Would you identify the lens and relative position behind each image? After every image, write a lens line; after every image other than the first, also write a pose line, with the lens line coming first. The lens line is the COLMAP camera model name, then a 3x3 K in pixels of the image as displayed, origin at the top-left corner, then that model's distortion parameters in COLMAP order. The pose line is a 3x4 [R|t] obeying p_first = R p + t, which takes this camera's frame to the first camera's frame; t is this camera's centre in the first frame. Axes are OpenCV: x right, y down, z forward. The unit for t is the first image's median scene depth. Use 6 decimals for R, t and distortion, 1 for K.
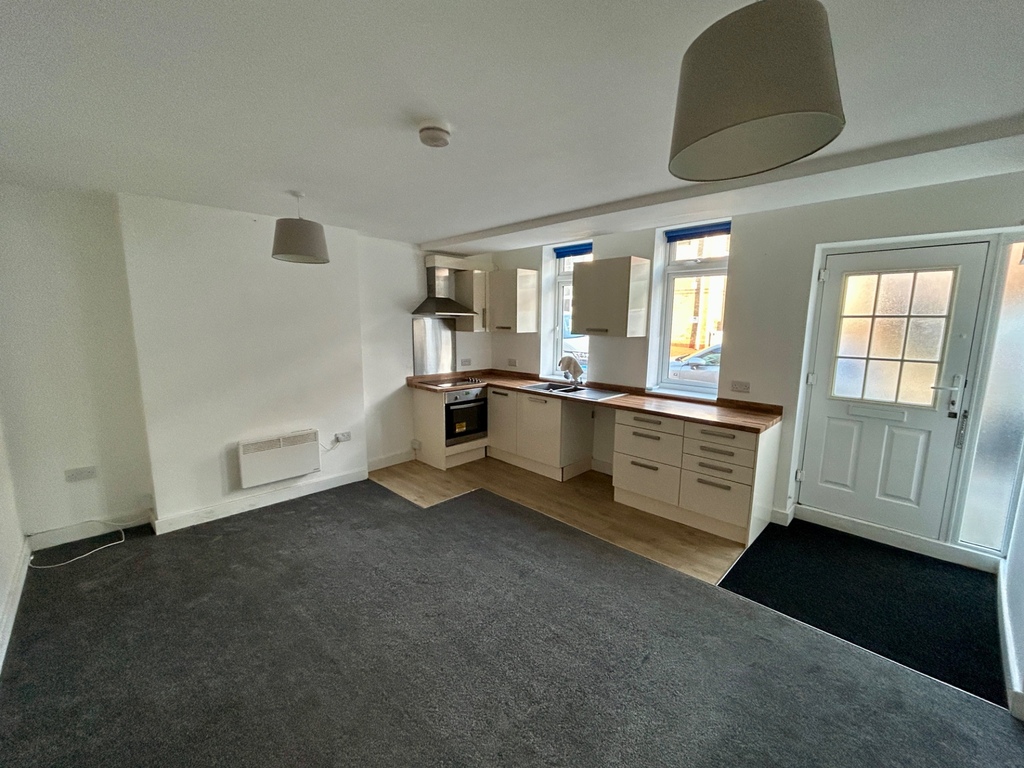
lens RADIAL K [[414.3, 0, 513.2], [0, 414.3, 383.6], [0, 0, 1]] dist [0.000822, 0.000534]
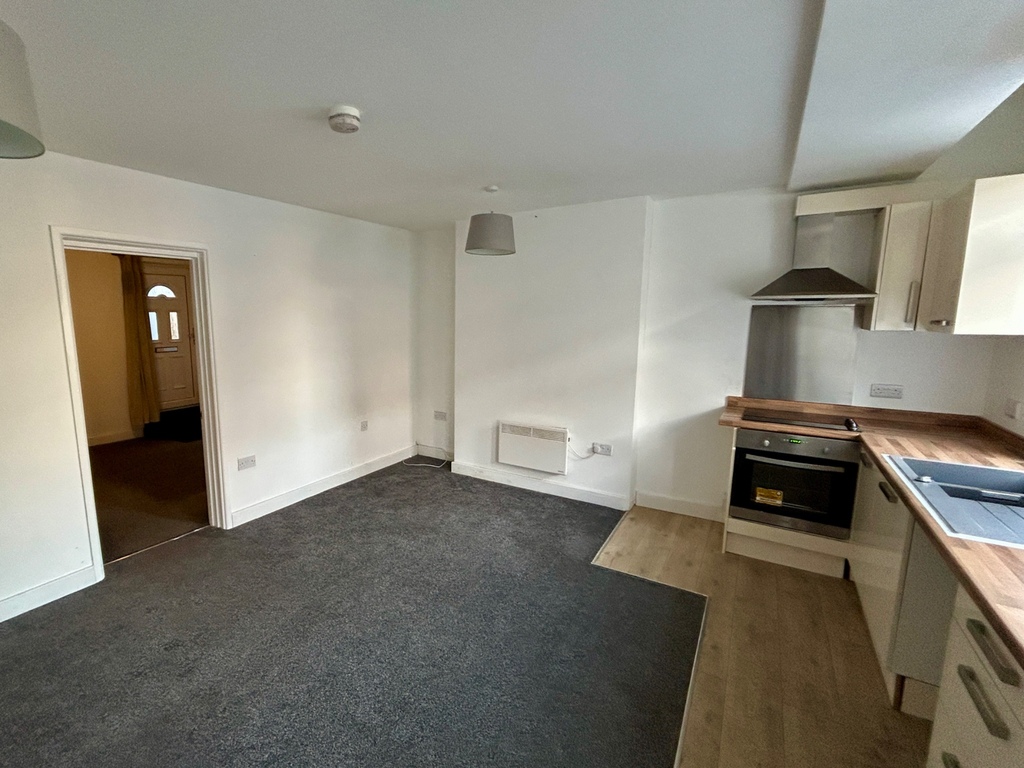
lens RADIAL K [[481.3, 0, 435.6], [0, 481.3, 387.7], [0, 0, 1]] dist [0.005220, 0.000379]
pose [[0.178447, 0.140616, -0.973850, 0.475615], [-0.142357, 0.983012, 0.115854, -0.060863], [0.973597, 0.117961, 0.195433, 0.468696]]
